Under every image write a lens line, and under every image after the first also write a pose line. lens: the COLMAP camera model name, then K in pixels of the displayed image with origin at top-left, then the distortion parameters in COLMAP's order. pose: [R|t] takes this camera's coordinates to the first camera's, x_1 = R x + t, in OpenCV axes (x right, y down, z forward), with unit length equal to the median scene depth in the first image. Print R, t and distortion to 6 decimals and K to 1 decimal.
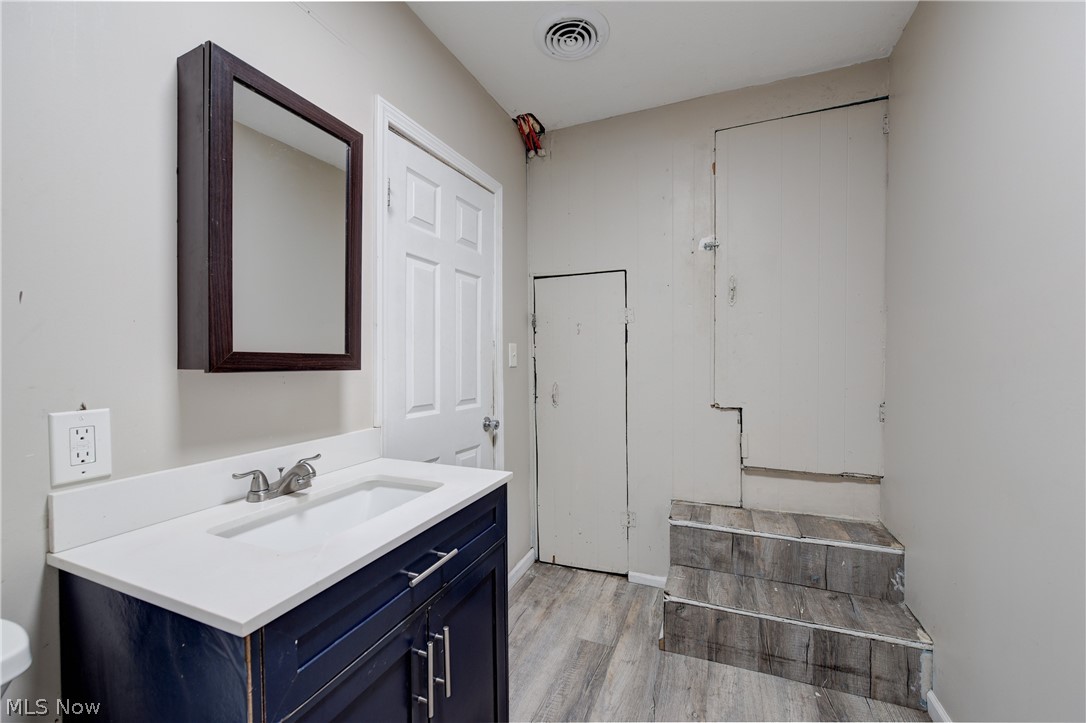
lens RADIAL K [[428.1, 0, 542.2], [0, 428.1, 362.6], [0, 0, 1]] dist [0.011055, -0.000465]
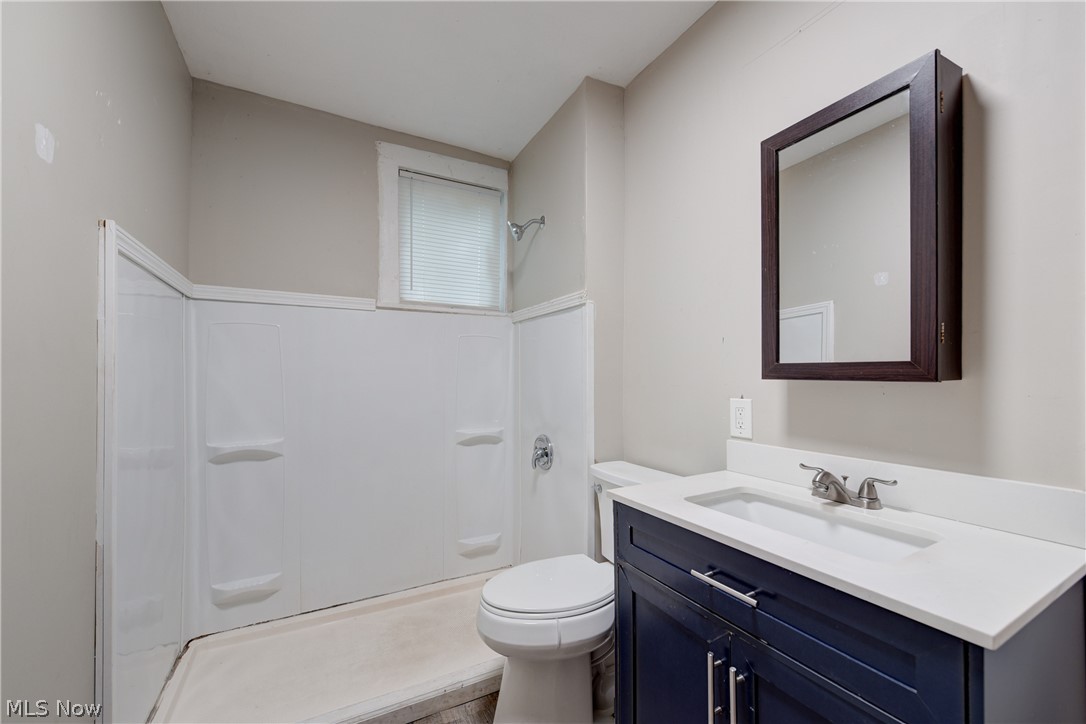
lens RADIAL K [[428.1, 0, 540.6], [0, 428.1, 370.9], [0, 0, 1]] dist [0.011055, -0.000465]
pose [[-0.617092, -0.001632, -0.786889, 0.719297], [0.000592, 0.999997, -0.002539, -0.000199], [0.786891, -0.002032, -0.617089, 1.223205]]
